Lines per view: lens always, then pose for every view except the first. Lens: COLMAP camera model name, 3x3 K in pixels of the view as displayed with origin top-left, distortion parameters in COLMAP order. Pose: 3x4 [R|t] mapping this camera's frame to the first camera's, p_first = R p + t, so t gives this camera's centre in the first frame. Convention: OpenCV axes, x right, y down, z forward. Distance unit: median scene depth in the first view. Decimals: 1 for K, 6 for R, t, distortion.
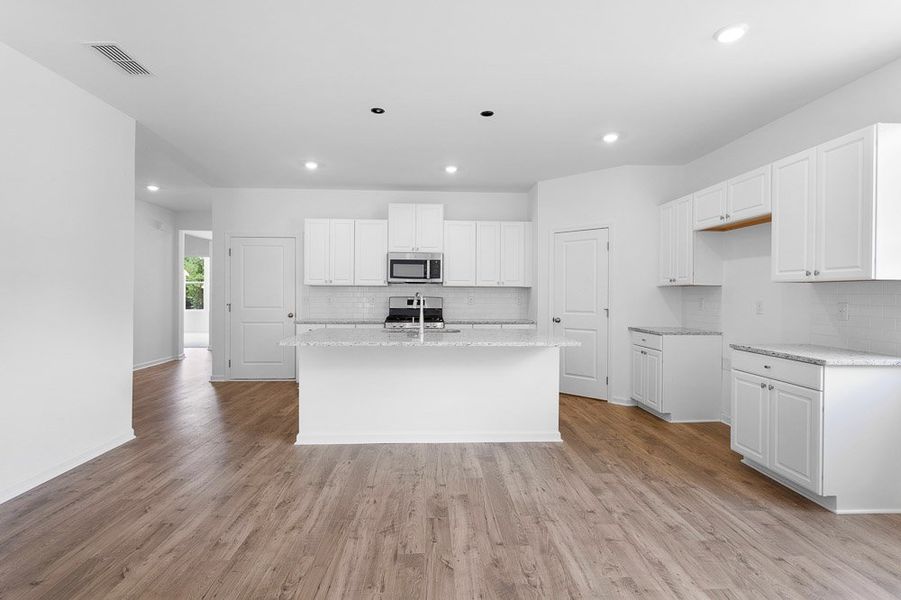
lens RADIAL K [[433.7, 0, 450.5], [0, 433.7, 300.0], [0, 0, 1]] dist [0.002307, 0.000327]
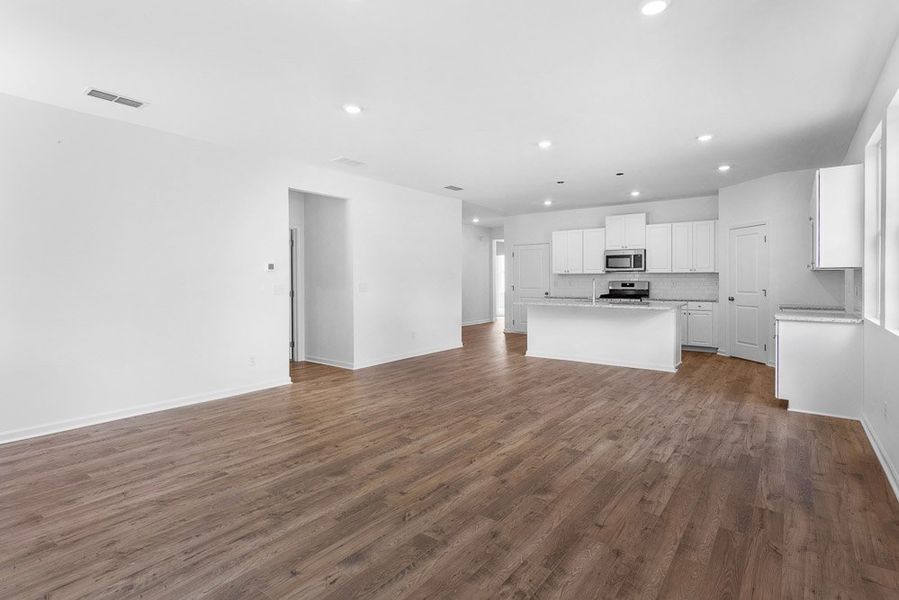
lens RADIAL K [[449.1, 0, 451.8], [0, 449.1, 285.4], [0, 0, 1]] dist [0.000431, 0.000186]
pose [[0.766814, 0.000431, -0.641869, 0.587711], [-0.000786, 1.000000, -0.000267, 0.010897], [0.641869, 0.000710, 0.766814, -0.661586]]
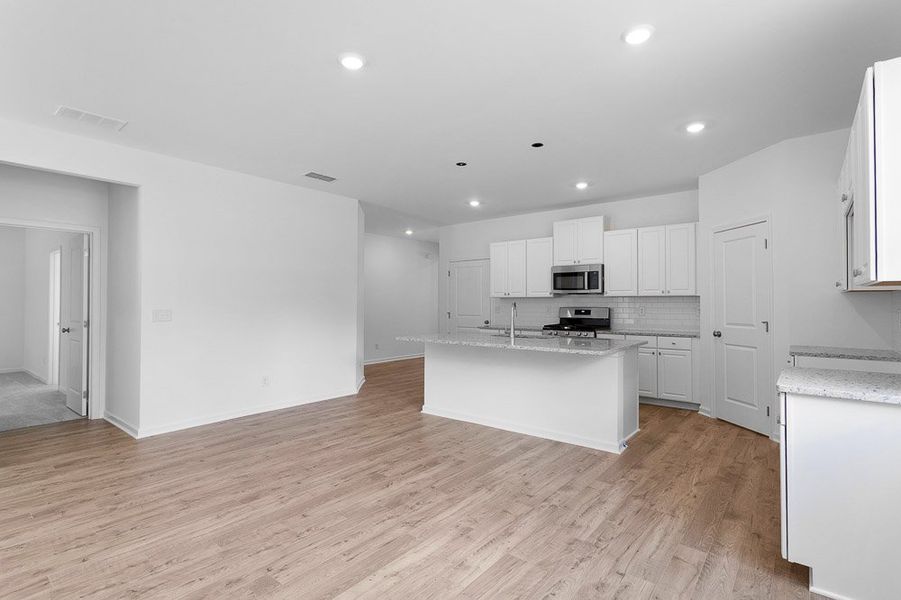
lens RADIAL K [[438.7, 0, 446.5], [0, 438.7, 298.9], [0, 0, 1]] dist [0.000447, 0.000162]
pose [[0.743529, -0.012943, -0.668579, 0.547344], [-0.005217, 0.999670, -0.025155, 0.002103], [0.668684, 0.022192, 0.743216, -0.005144]]
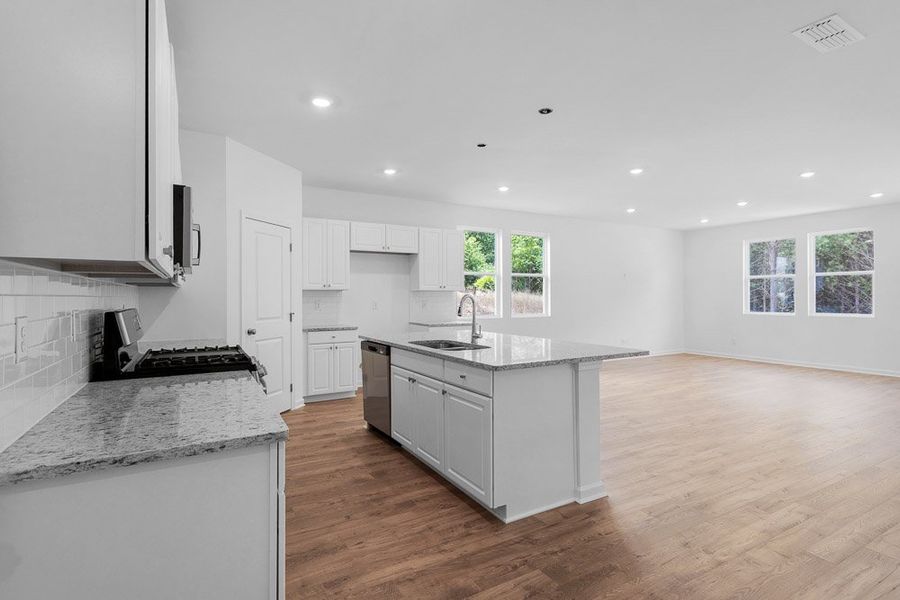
lens RADIAL K [[438.2, 0, 446.0], [0, 438.2, 298.9], [0, 0, 1]] dist [0.000447, 0.000162]
pose [[-0.446767, -0.007139, 0.894622, -0.768167], [0.012907, 0.999813, 0.014424, -0.022046], [-0.894557, 0.017991, -0.446591, 1.330788]]
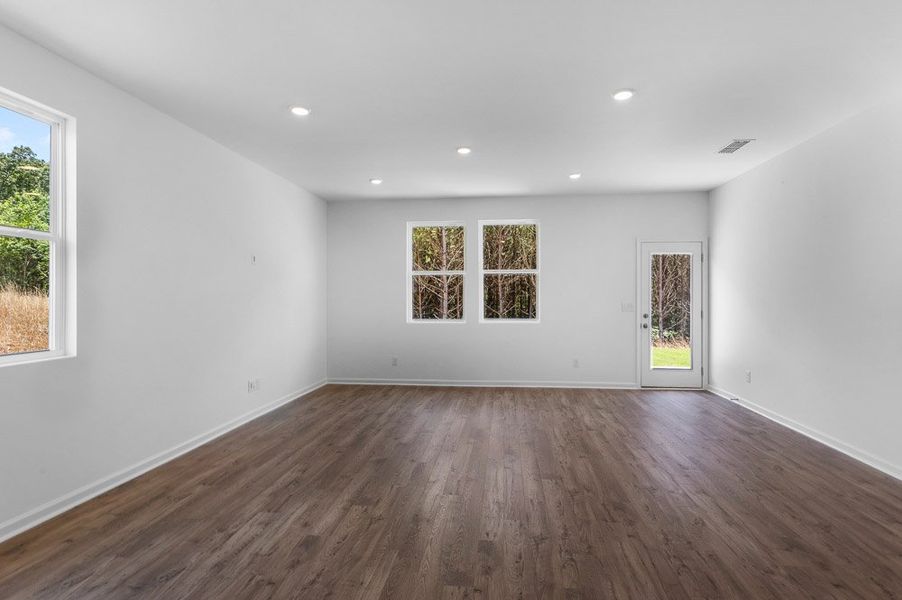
lens RADIAL K [[455.9, 0, 451.0], [0, 455.9, 300.0], [0, 0, 1]] dist [-0.002996, -0.000168]
pose [[-0.985609, -0.002753, 0.169019, 0.017422], [0.000268, 0.999841, 0.017845, -0.010331], [-0.169041, 0.017634, -0.985451, 0.689885]]
